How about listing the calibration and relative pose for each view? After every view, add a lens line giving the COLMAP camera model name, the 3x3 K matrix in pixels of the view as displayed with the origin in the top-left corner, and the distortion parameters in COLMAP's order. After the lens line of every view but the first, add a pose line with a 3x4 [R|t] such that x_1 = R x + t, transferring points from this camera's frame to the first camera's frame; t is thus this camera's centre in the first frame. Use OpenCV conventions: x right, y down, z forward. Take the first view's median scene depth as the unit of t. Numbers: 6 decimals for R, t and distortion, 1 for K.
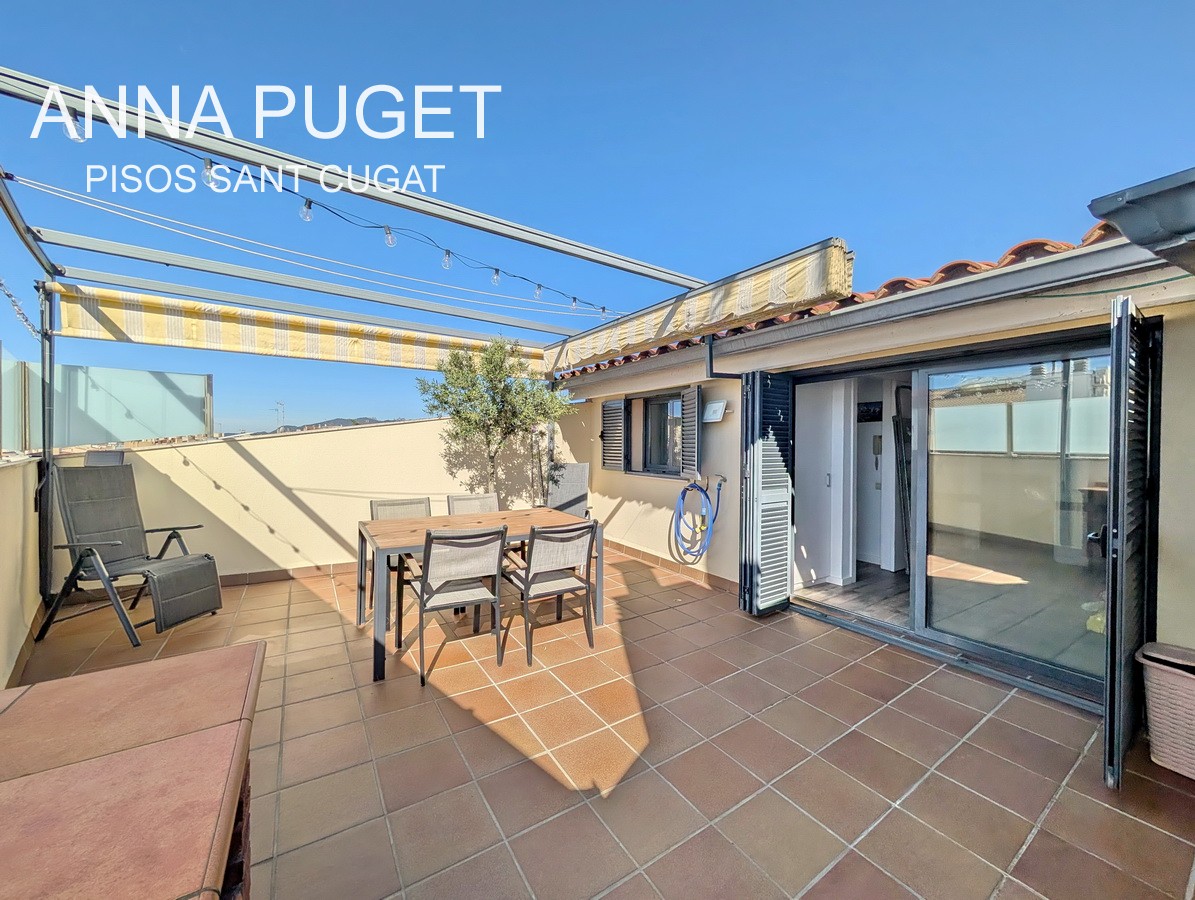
lens RADIAL K [[452.8, 0, 599.3], [0, 452.8, 448.5], [0, 0, 1]] dist [-0.001481, -0.000322]
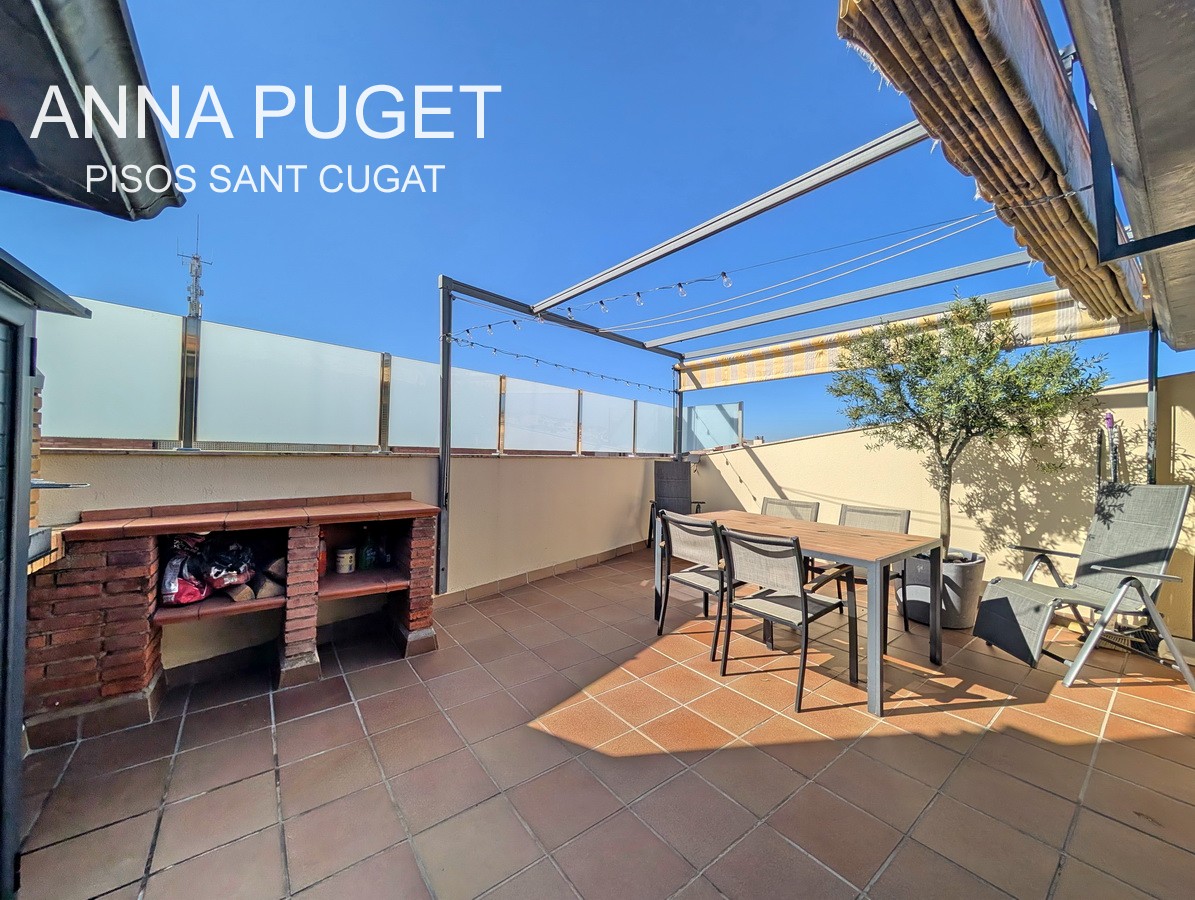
lens RADIAL K [[452.8, 0, 595.1], [0, 452.8, 449.4], [0, 0, 1]] dist [-0.001481, -0.000322]
pose [[0.066623, -0.013589, -0.997686, 0.572521], [-0.025722, 0.999552, -0.015332, 0.022413], [0.997447, 0.026684, 0.066244, 0.487724]]
